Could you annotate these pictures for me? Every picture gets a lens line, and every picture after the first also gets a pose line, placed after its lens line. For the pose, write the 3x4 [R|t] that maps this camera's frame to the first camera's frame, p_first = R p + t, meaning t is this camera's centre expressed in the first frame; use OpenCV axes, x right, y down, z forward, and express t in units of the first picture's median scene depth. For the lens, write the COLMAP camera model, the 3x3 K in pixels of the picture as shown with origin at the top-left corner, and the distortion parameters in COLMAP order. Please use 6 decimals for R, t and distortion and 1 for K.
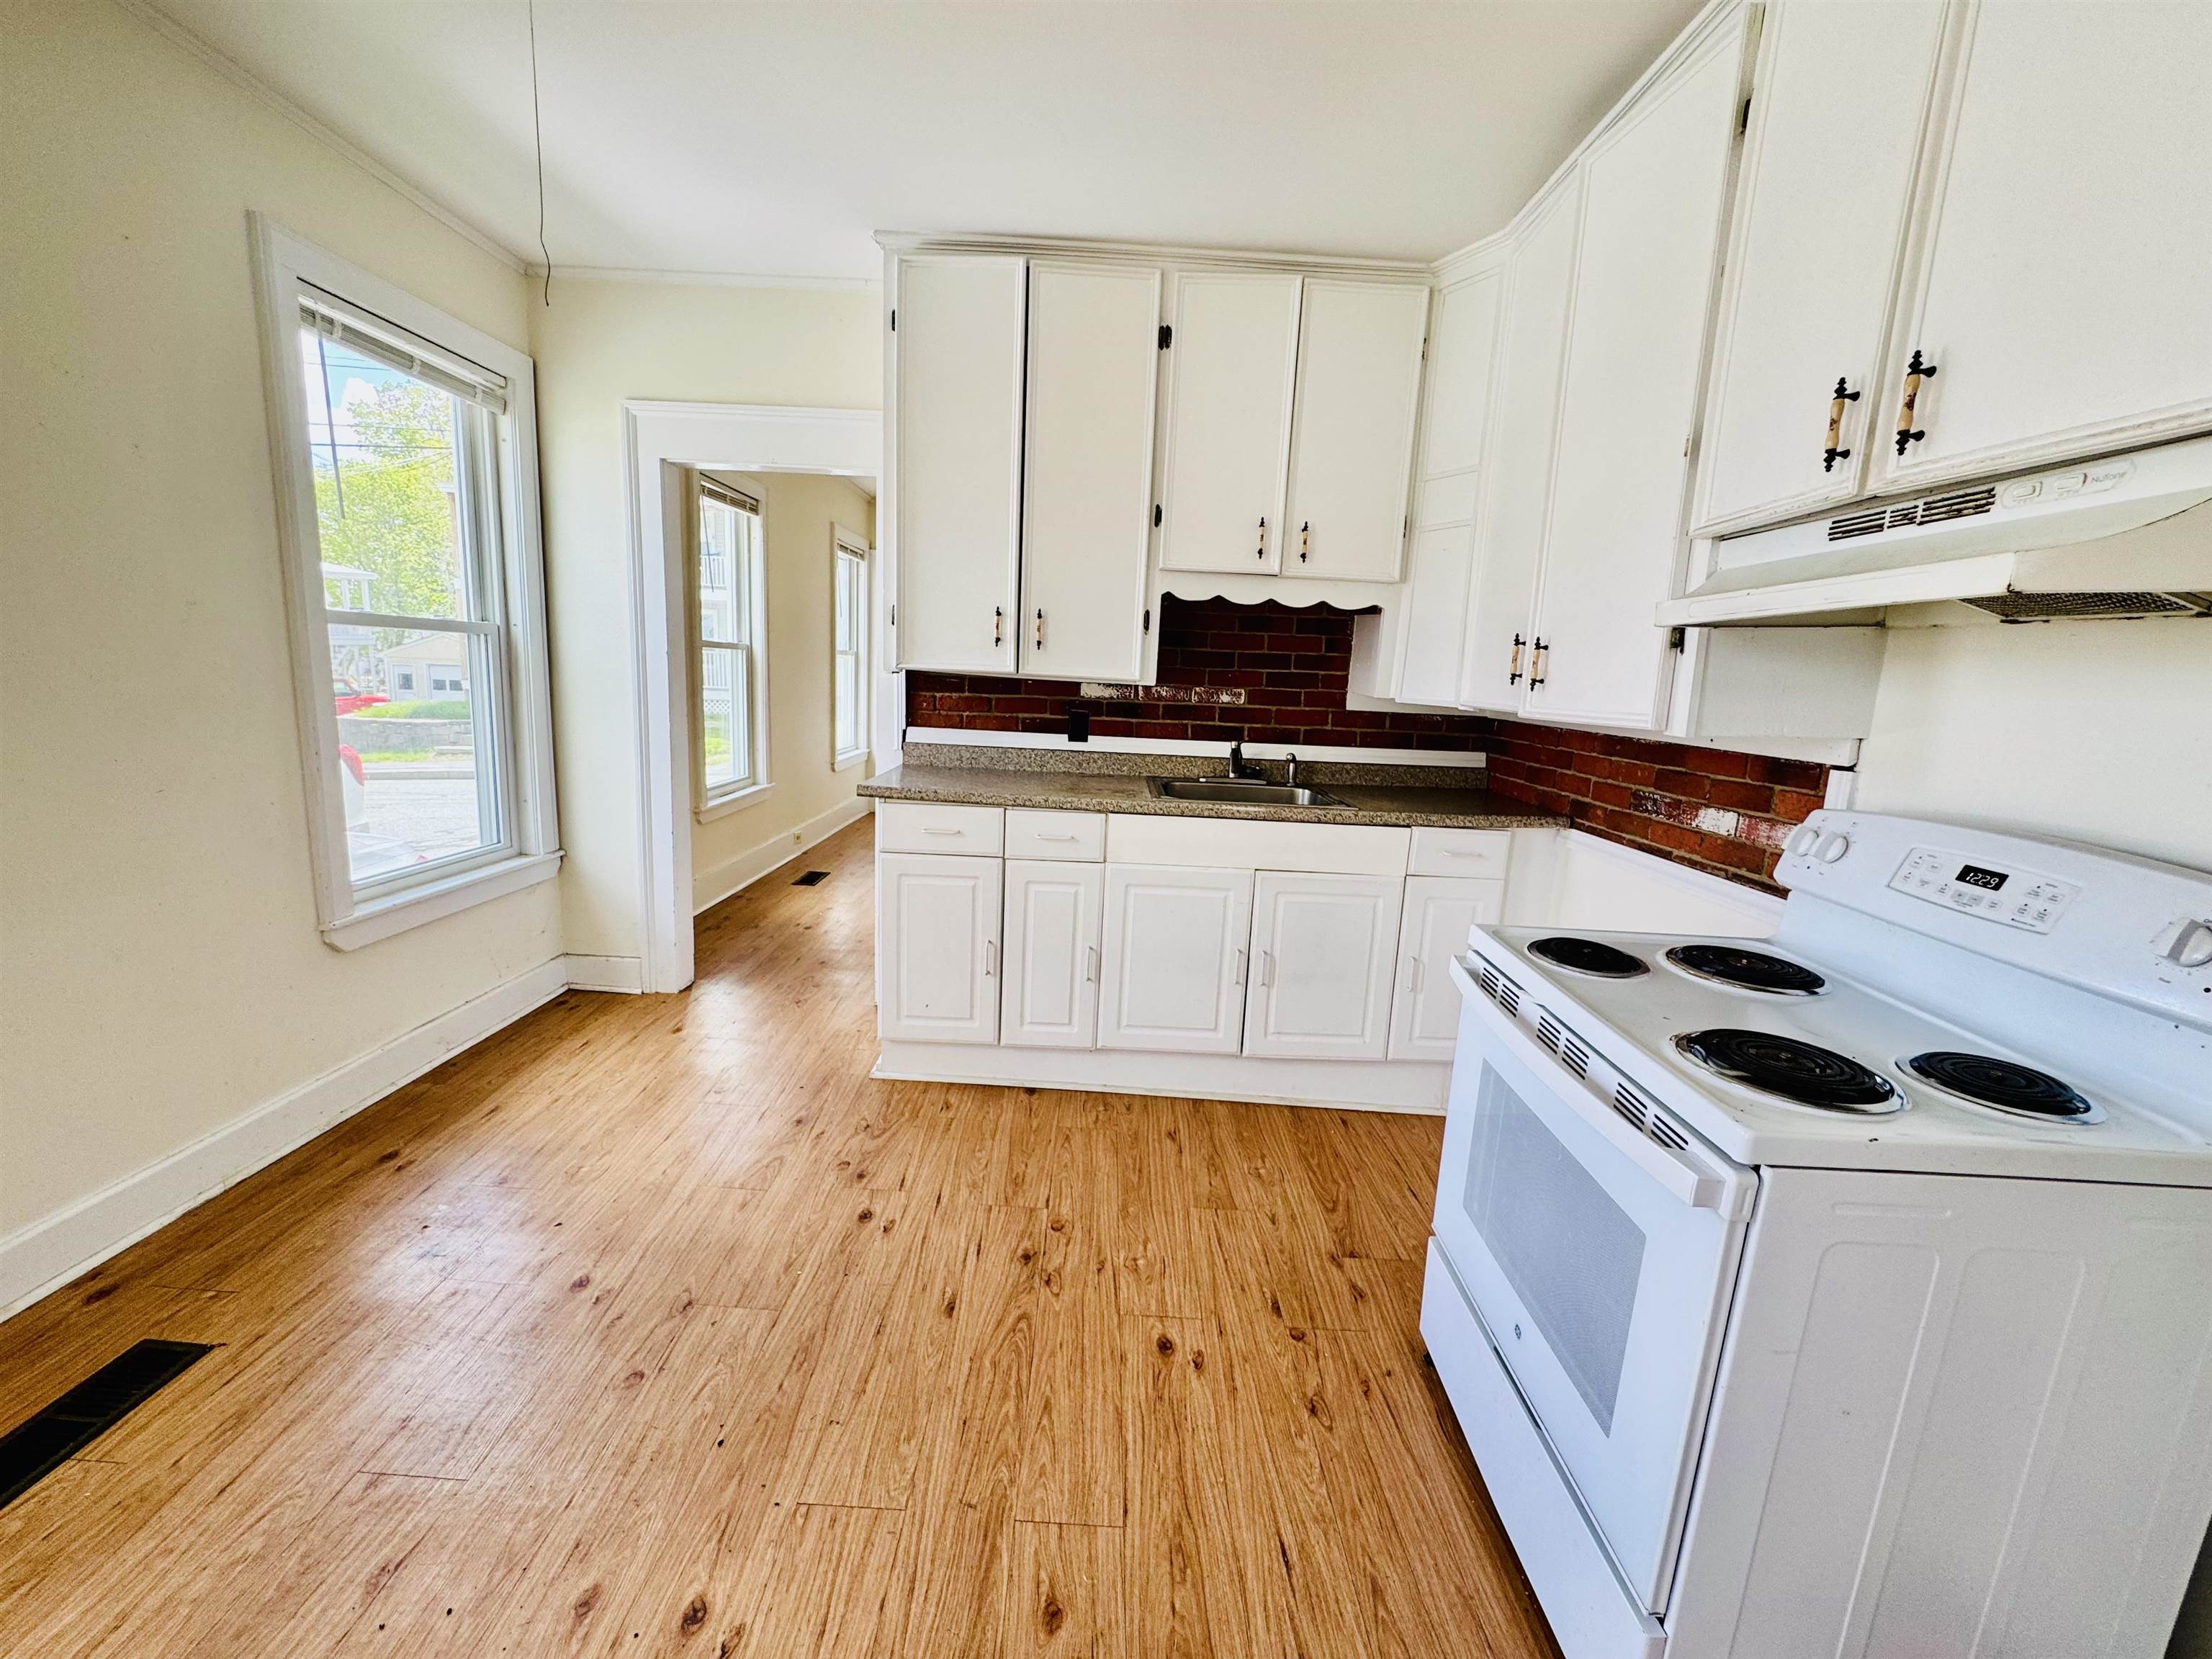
lens RADIAL K [[884.9, 0, 1106.5], [0, 884.9, 824.4], [0, 0, 1]] dist [-0.001097, -0.000224]
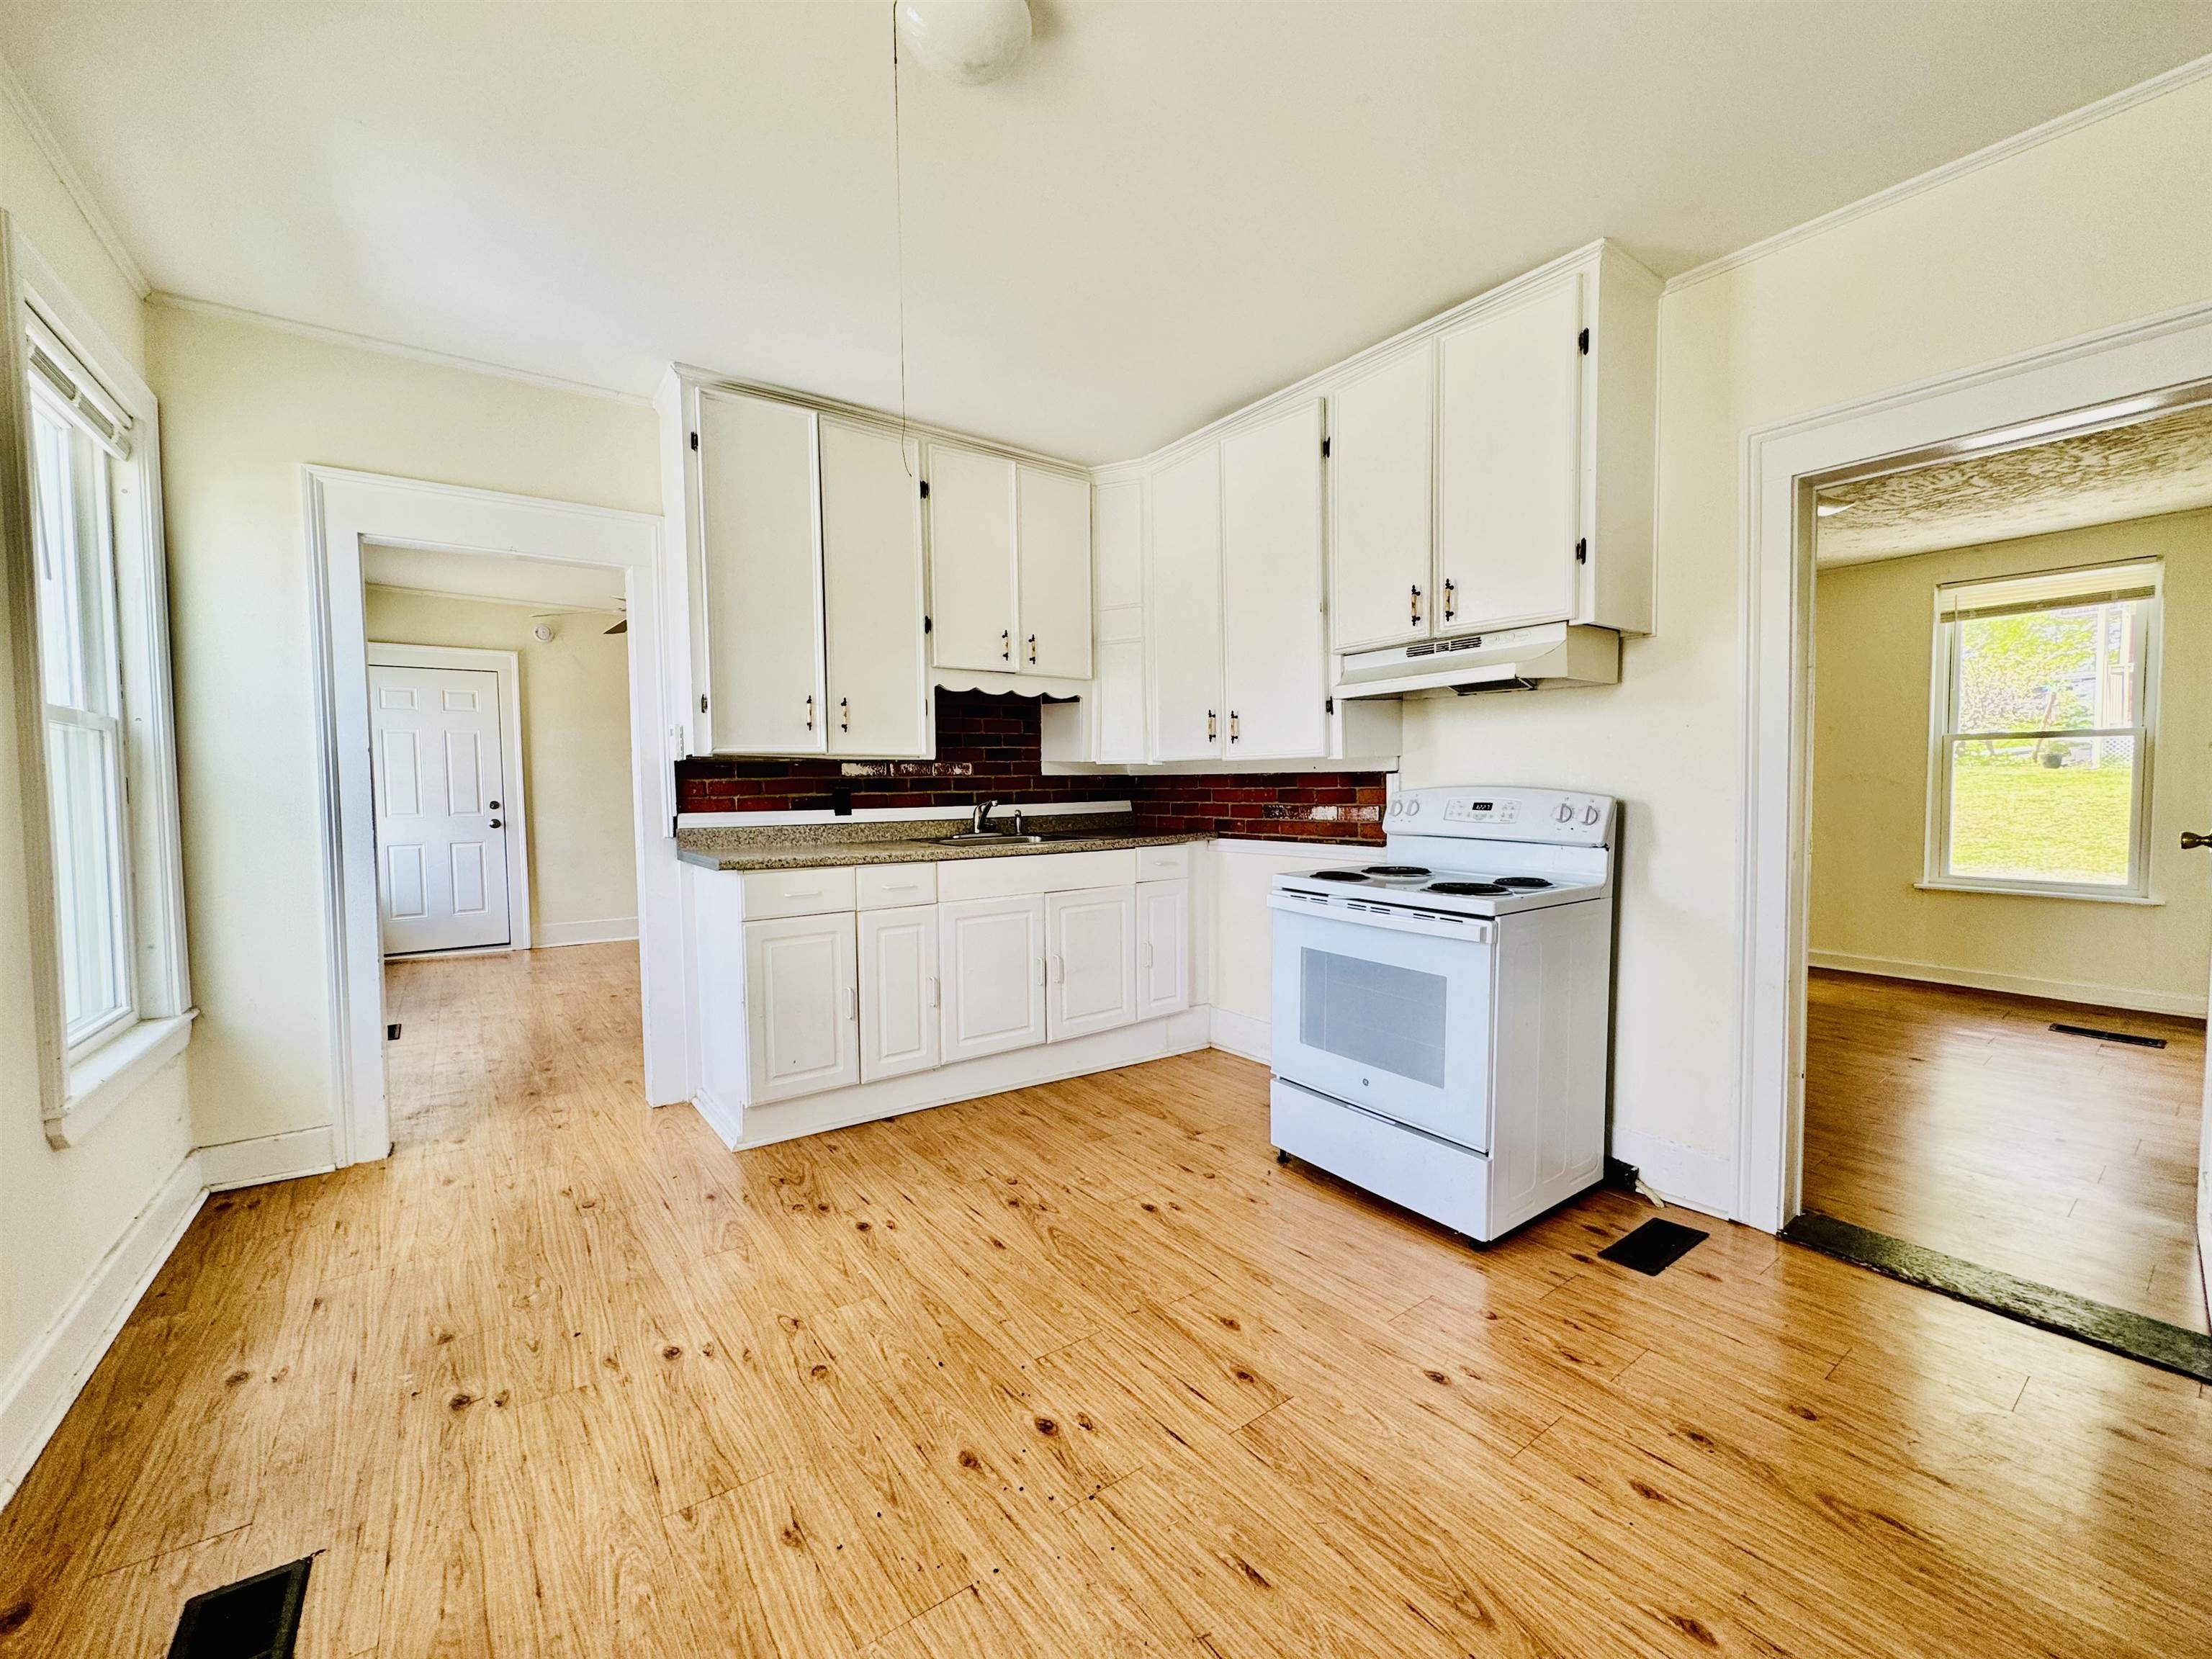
lens RADIAL K [[880.6, 0, 1108.1], [0, 880.6, 823.8], [0, 0, 1]] dist [-0.000338, 0.000024]
pose [[0.804237, -0.083519, 0.588411, -0.566485], [0.151224, 0.986246, -0.066704, 0.057104], [-0.574747, 0.142627, 0.805806, -0.125298]]
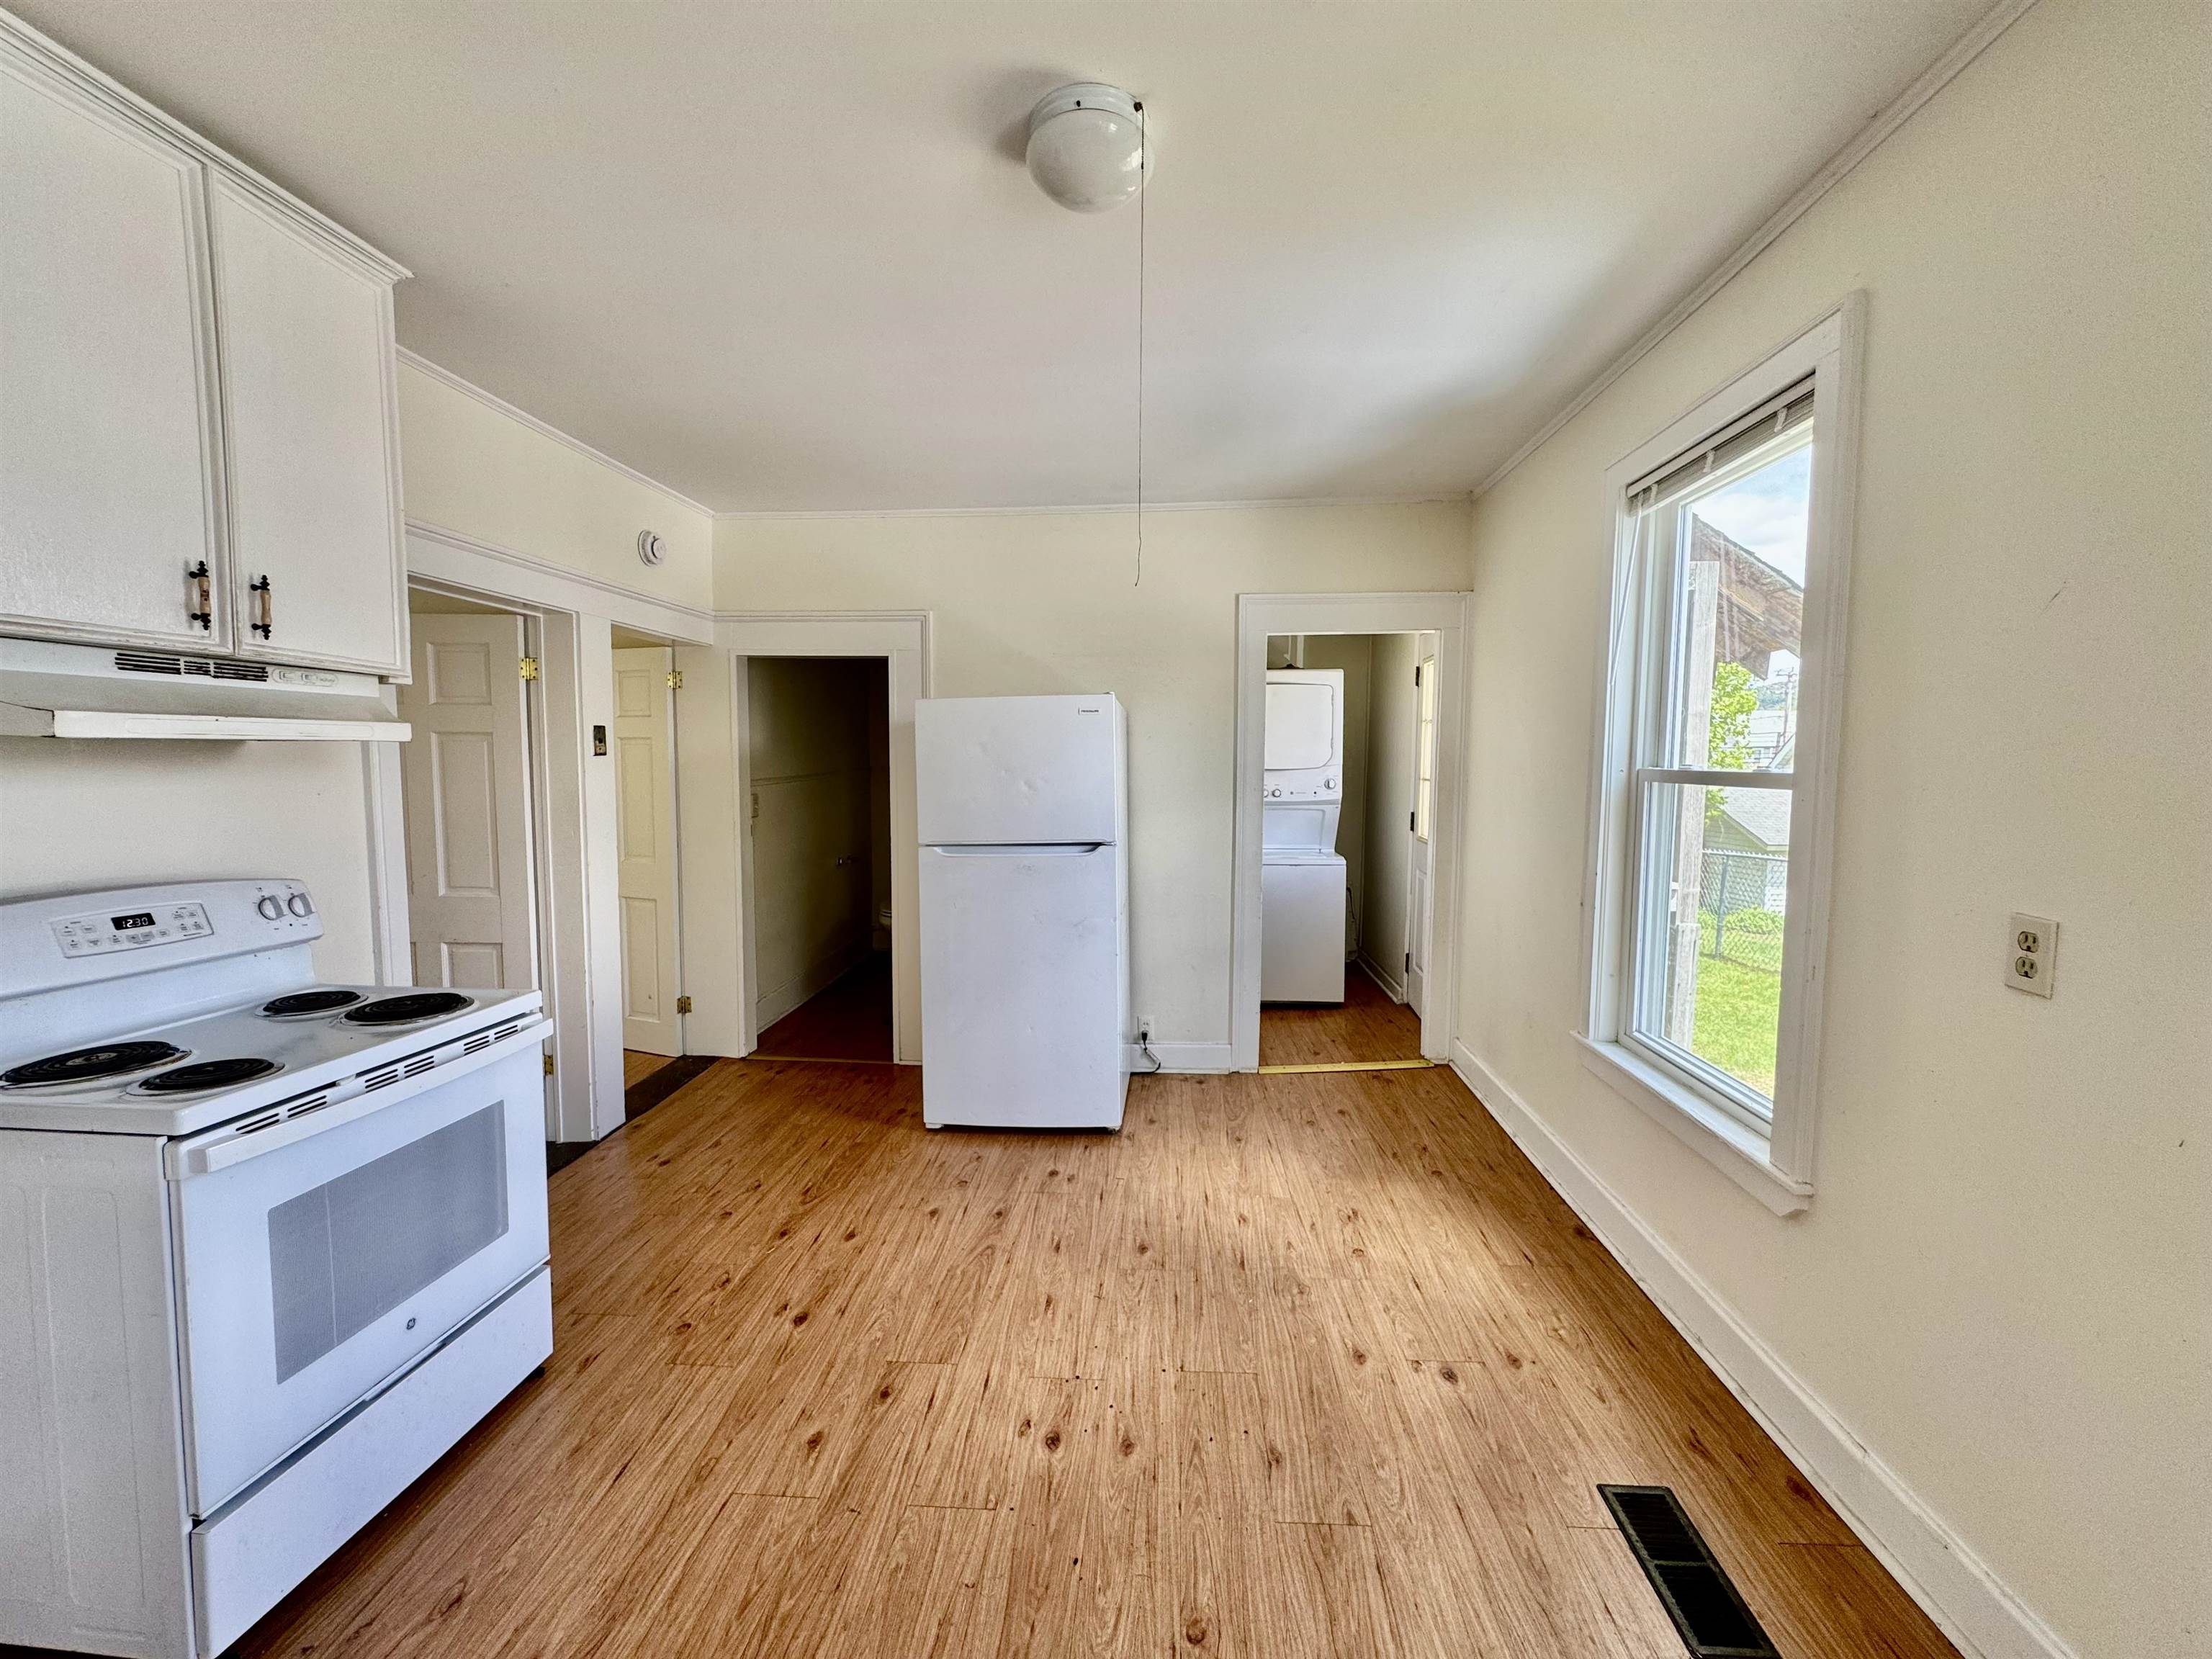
lens RADIAL K [[884.9, 0, 1106.5], [0, 884.9, 824.4], [0, 0, 1]] dist [-0.001097, -0.000224]
pose [[-0.995229, -0.055190, 0.080452, -0.321294], [-0.033657, 0.968213, 0.247852, -0.250330], [-0.091574, 0.243962, -0.965452, 1.130618]]
